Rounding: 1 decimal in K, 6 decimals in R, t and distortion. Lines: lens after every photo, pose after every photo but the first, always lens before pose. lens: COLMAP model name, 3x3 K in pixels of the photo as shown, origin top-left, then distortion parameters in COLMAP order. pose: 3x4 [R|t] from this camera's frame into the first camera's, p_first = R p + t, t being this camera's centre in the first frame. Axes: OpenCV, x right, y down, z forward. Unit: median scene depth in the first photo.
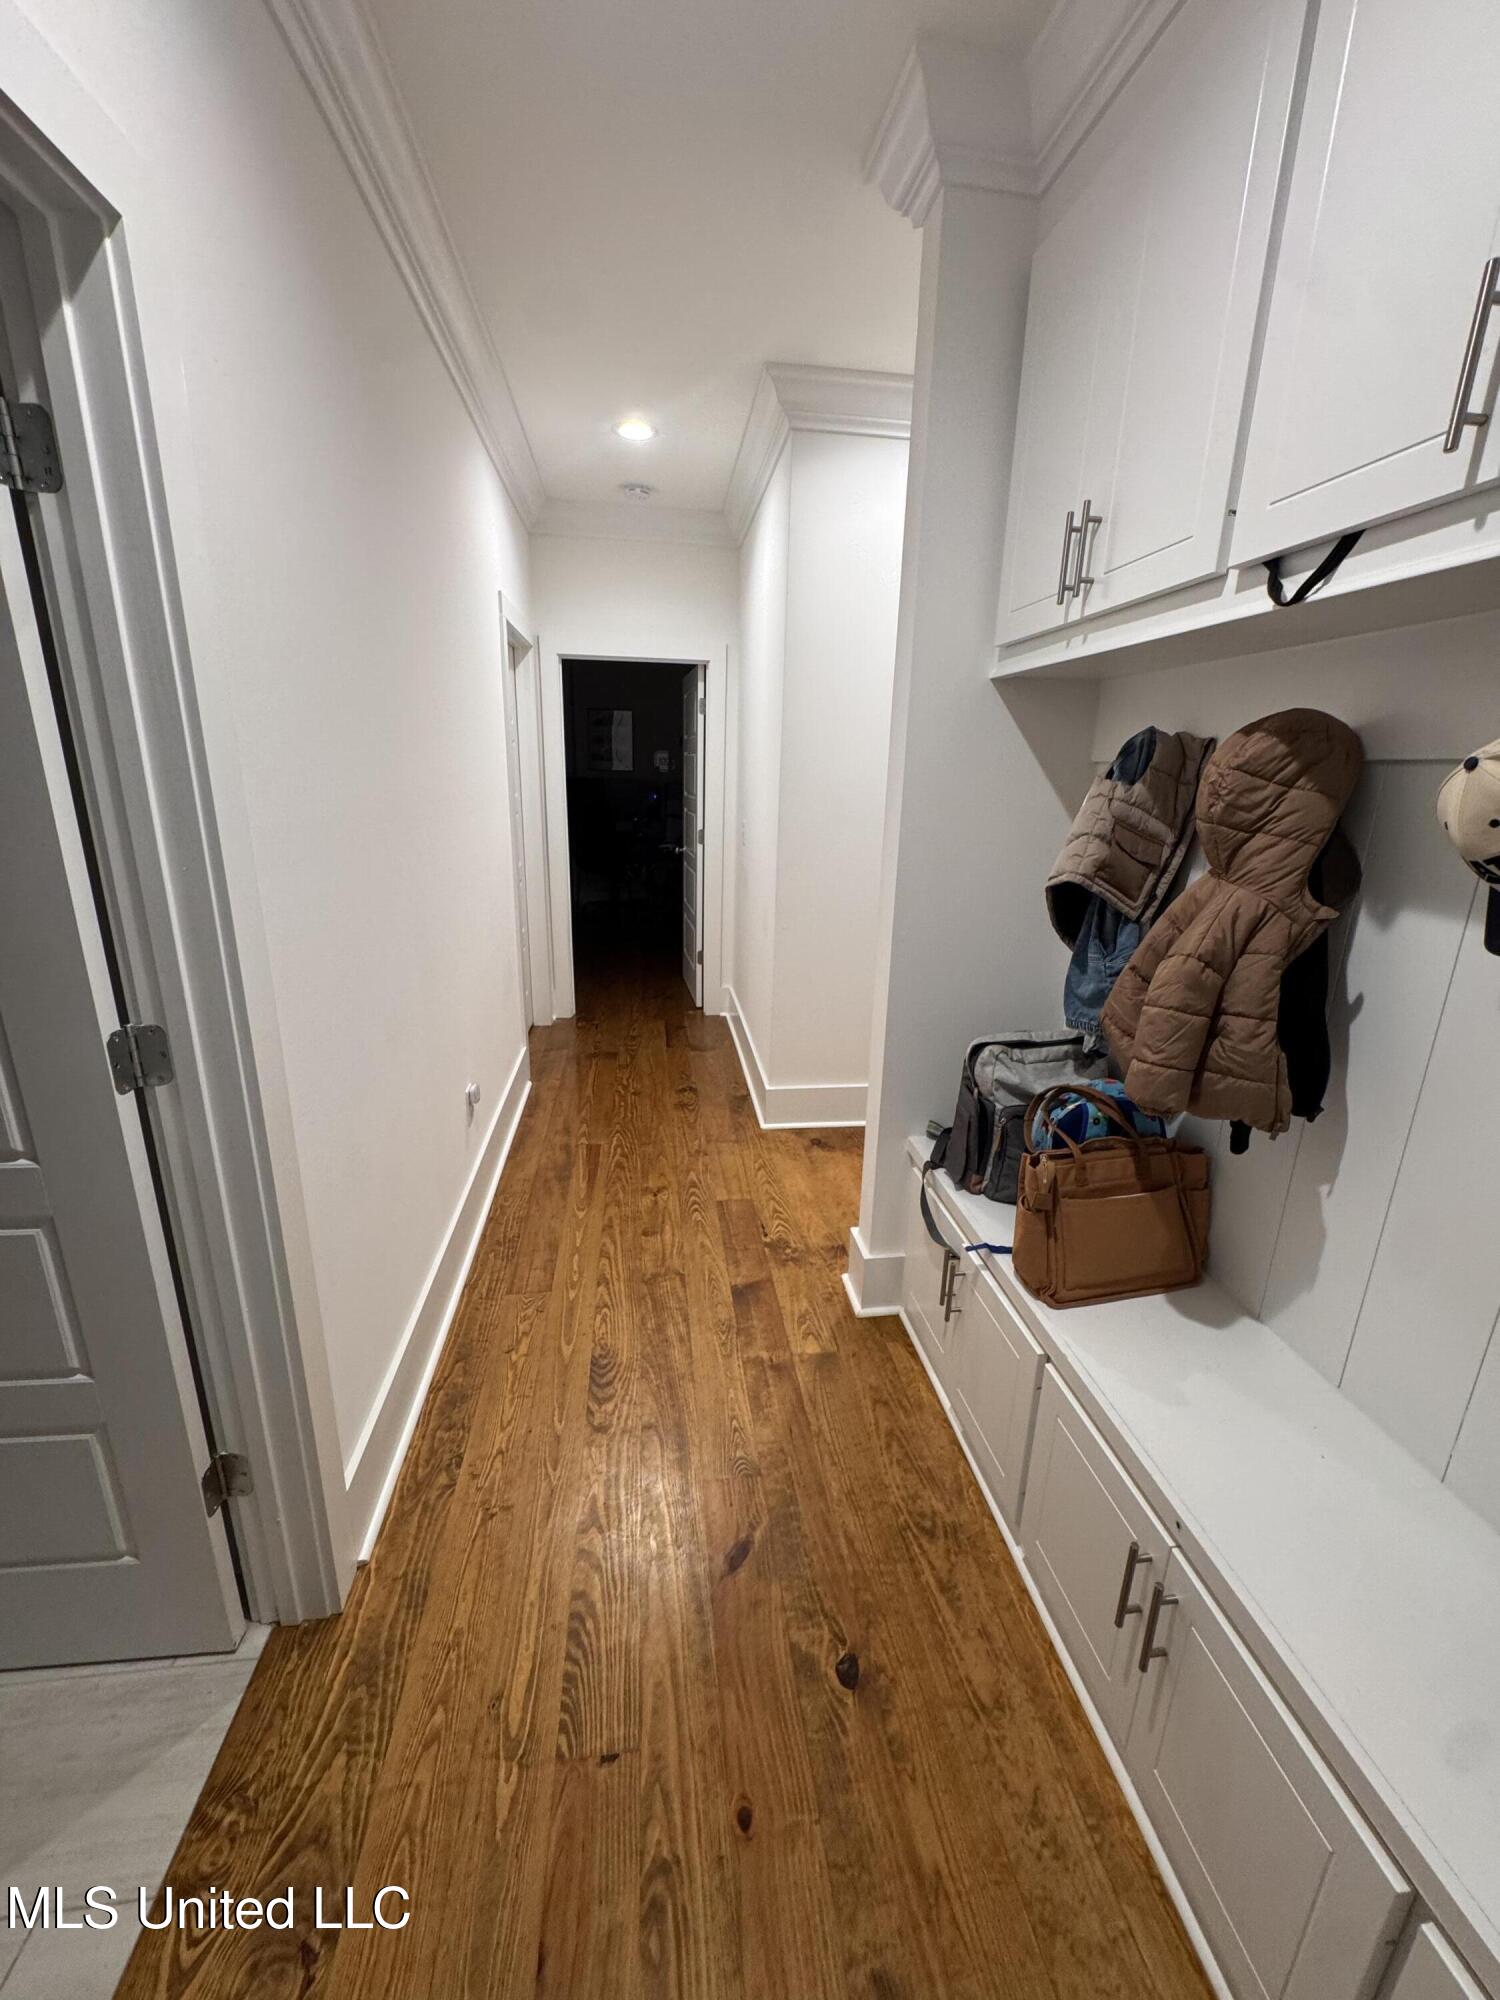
lens RADIAL K [[799.0, 0, 751.0], [0, 799.0, 998.2], [0, 0, 1]] dist [-0.005506, 0.000372]
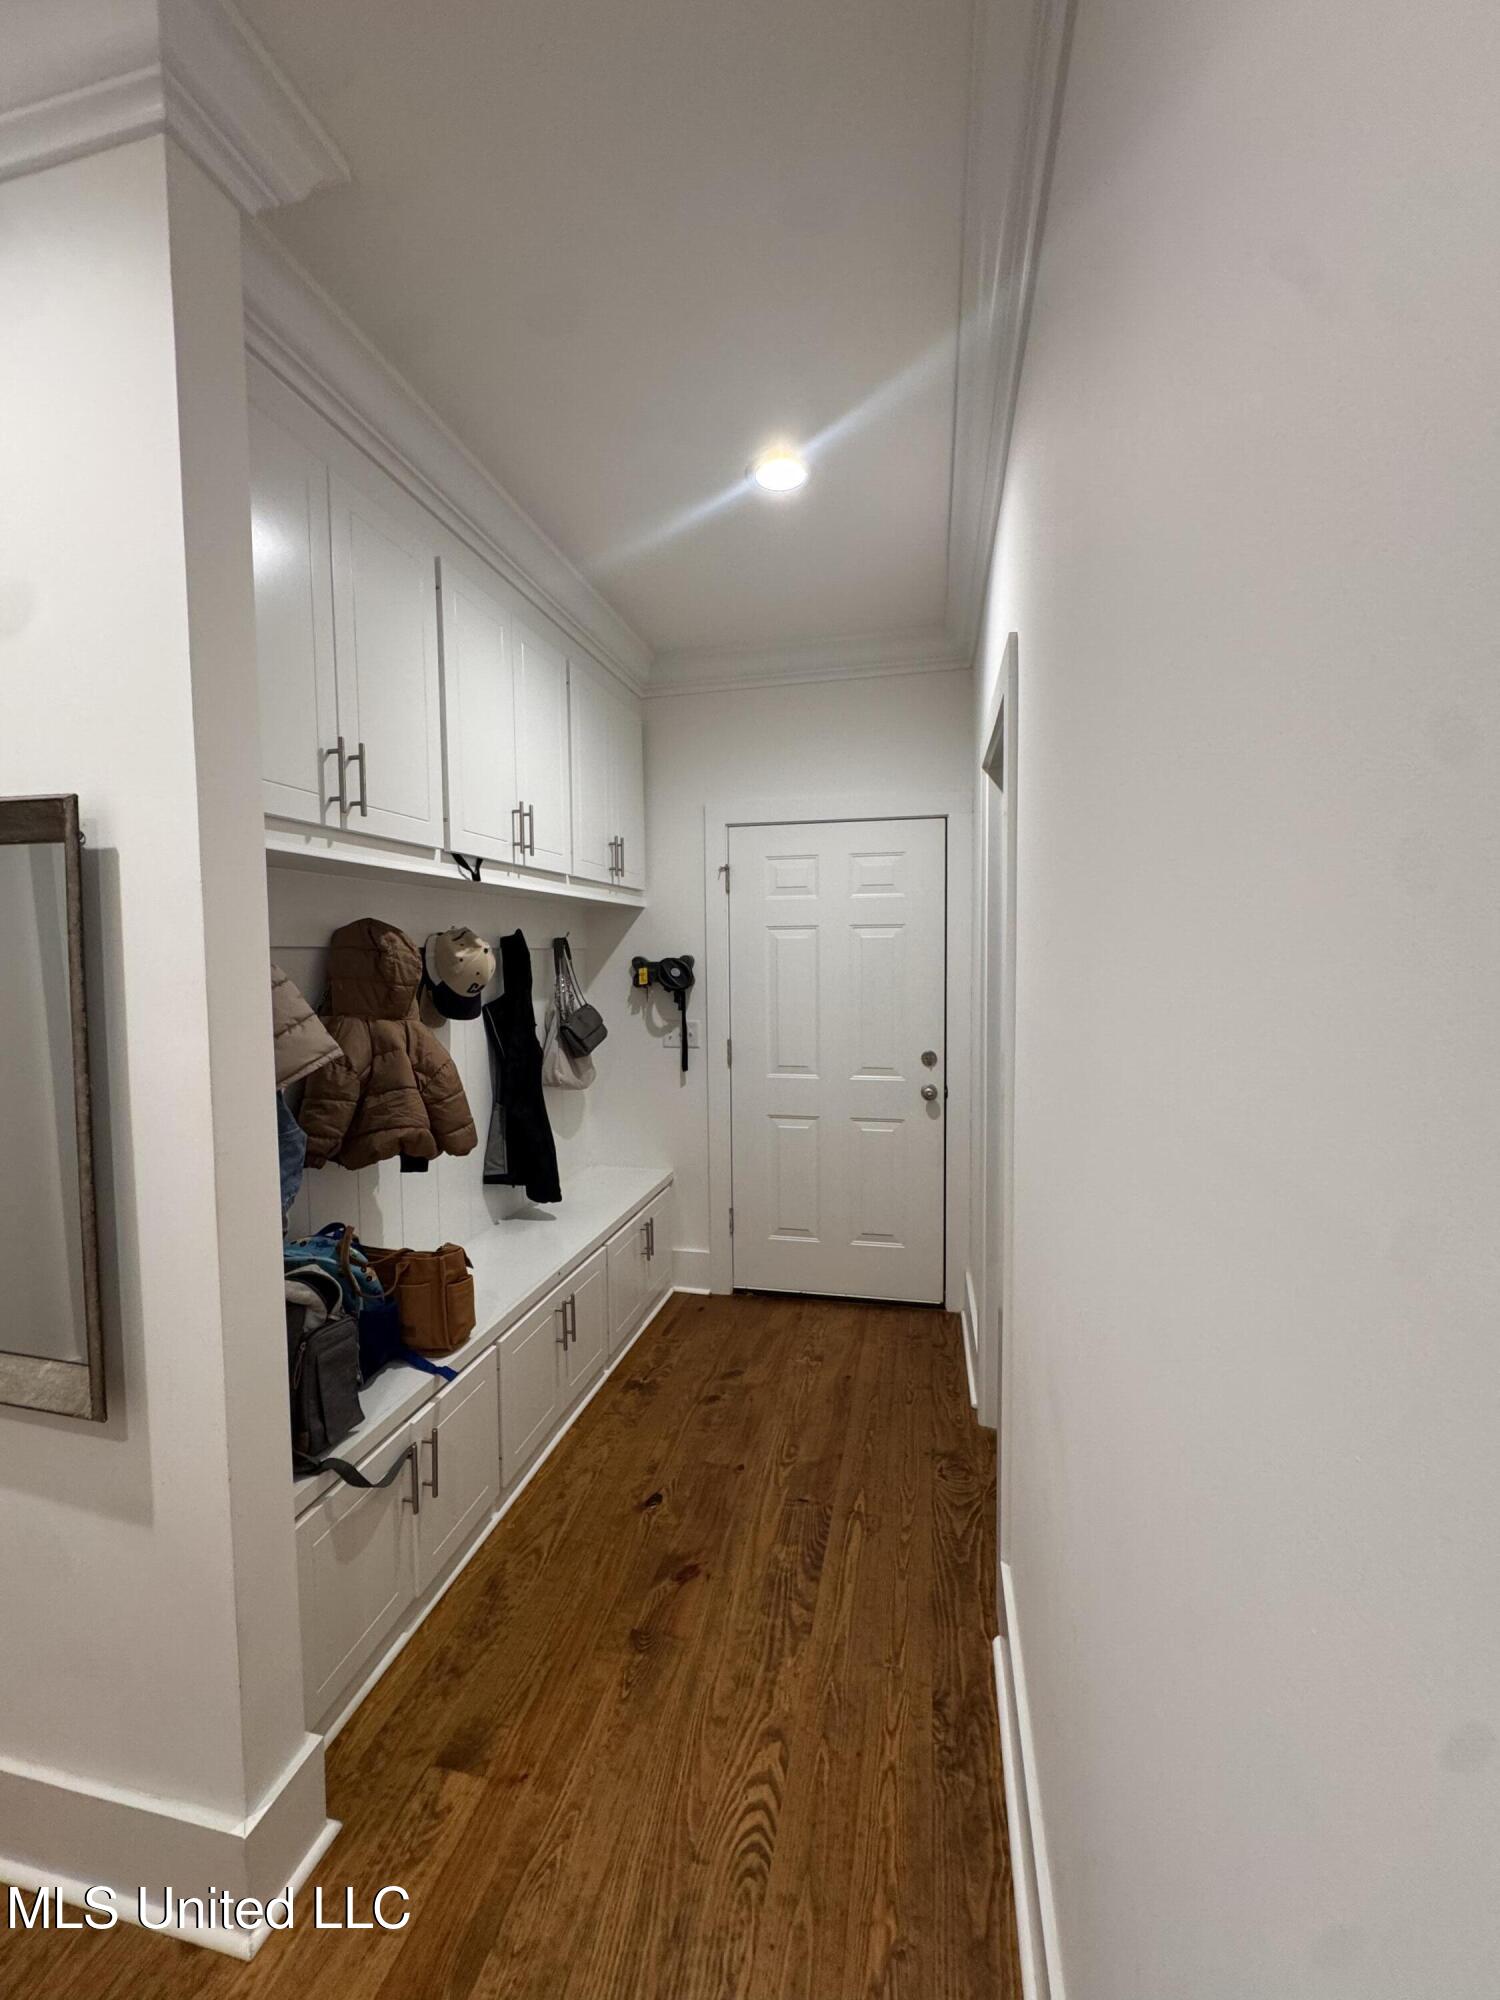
lens RADIAL K [[799.0, 0, 751.0], [0, 799.0, 998.2], [0, 0, 1]] dist [-0.005506, 0.000372]
pose [[-0.939542, -0.038207, 0.340296, -0.500722], [0.078897, 0.942867, 0.323692, -0.537543], [-0.333221, 0.330971, -0.882849, 1.780639]]
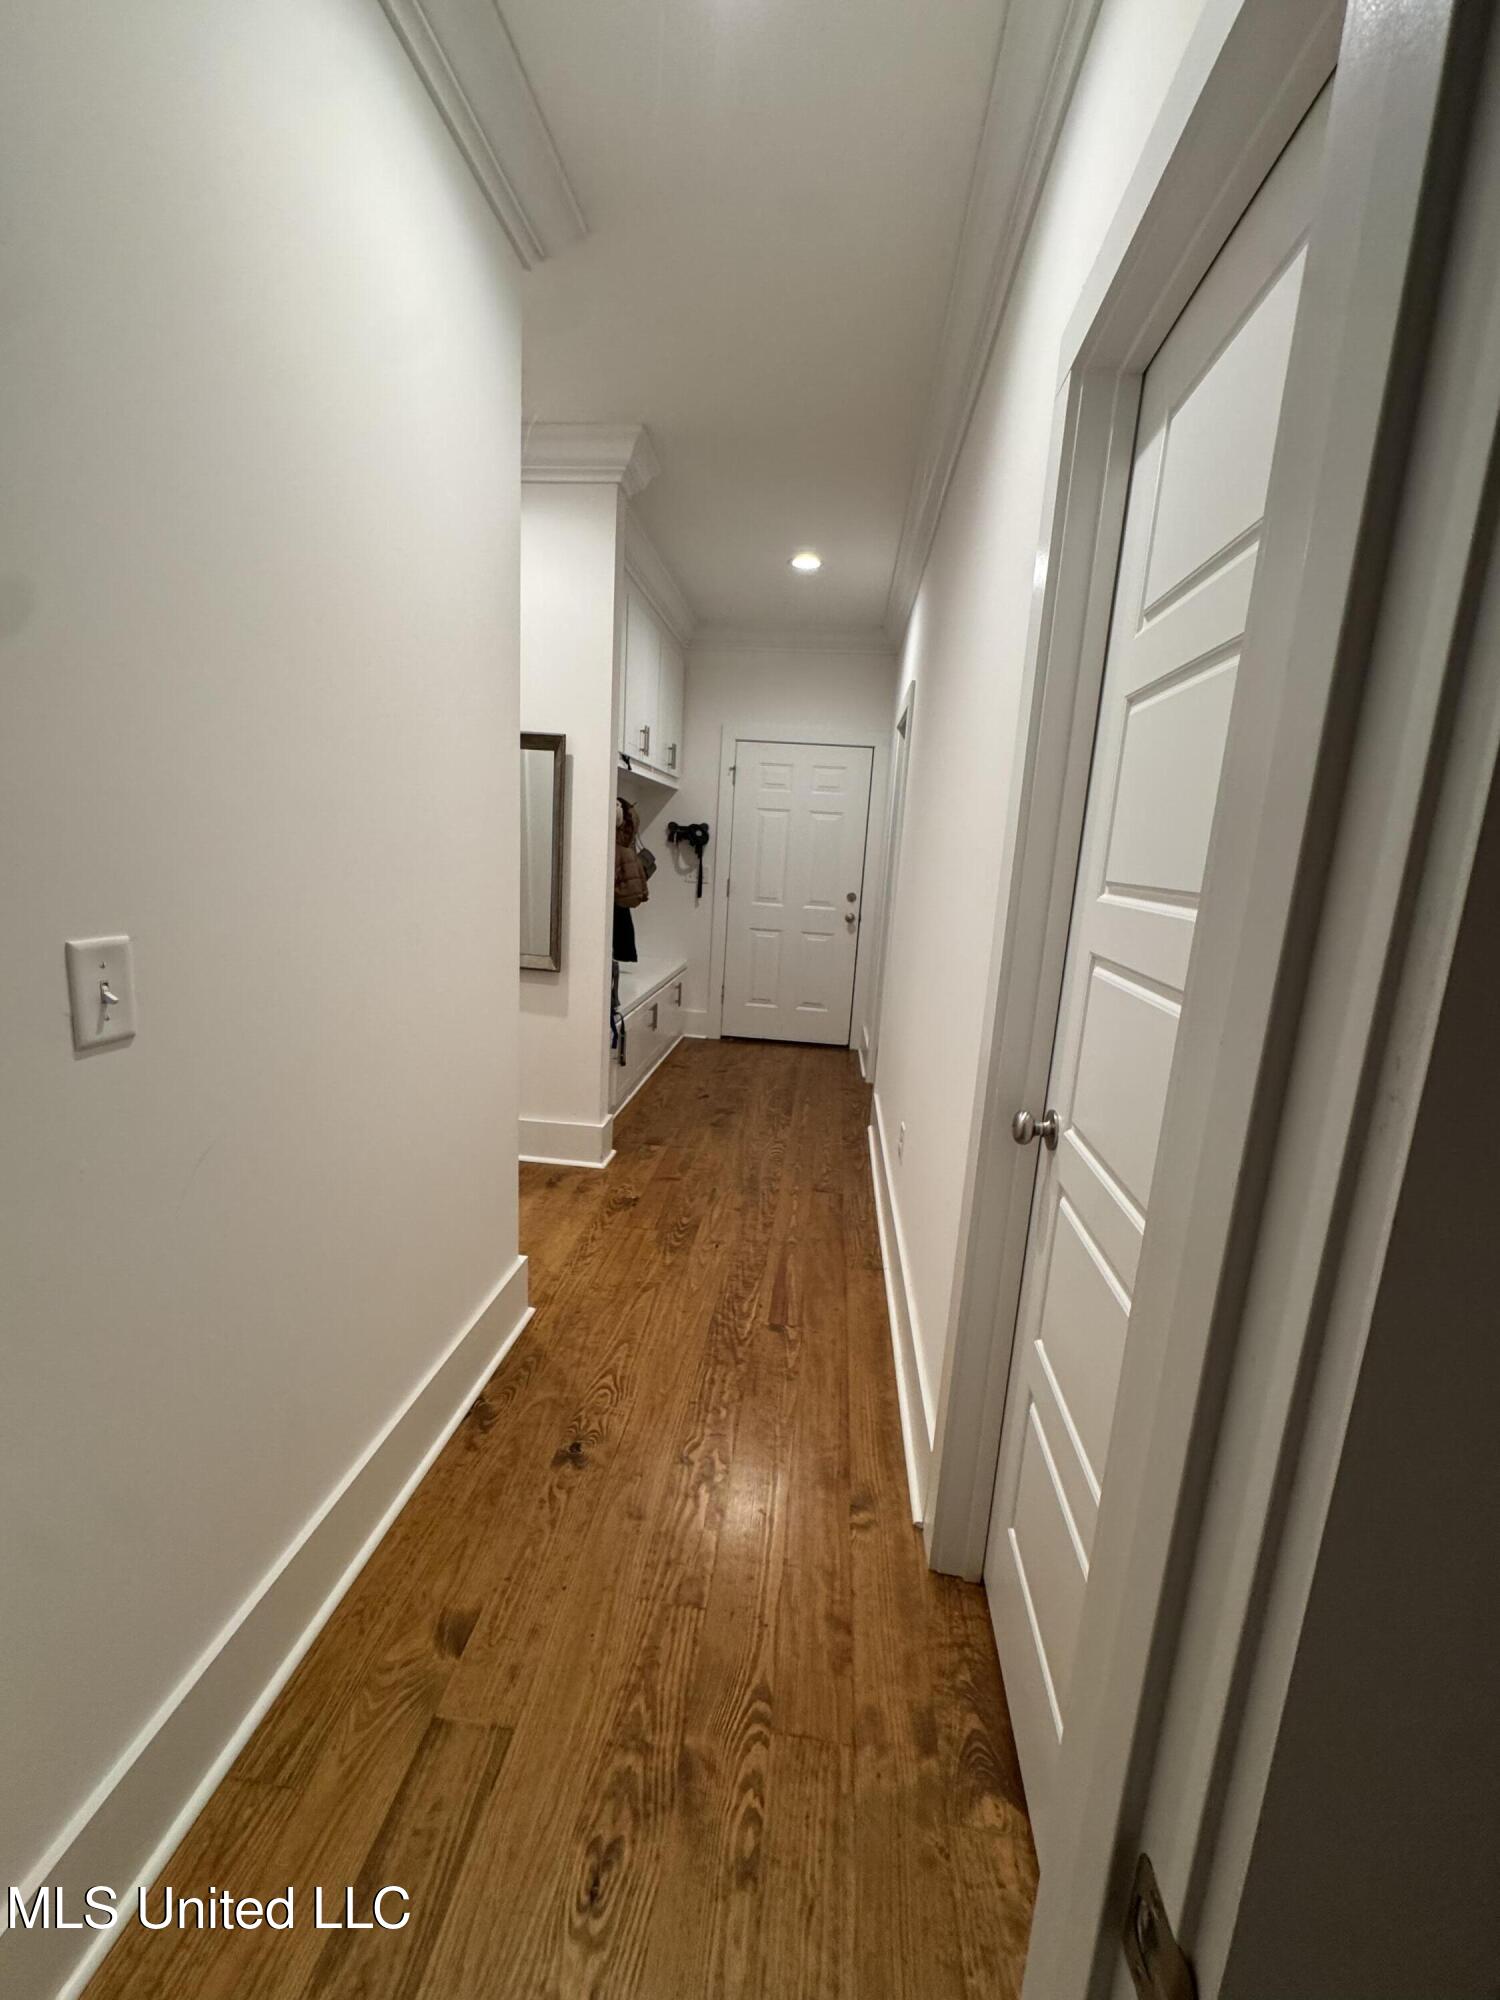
lens RADIAL K [[799.0, 0, 751.0], [0, 799.0, 998.2], [0, 0, 1]] dist [-0.005506, 0.000372]
pose [[-0.968683, -0.127166, 0.213266, -0.605777], [-0.017842, 0.892327, 0.451036, -0.838186], [-0.247659, 0.433106, -0.866651, 3.140468]]
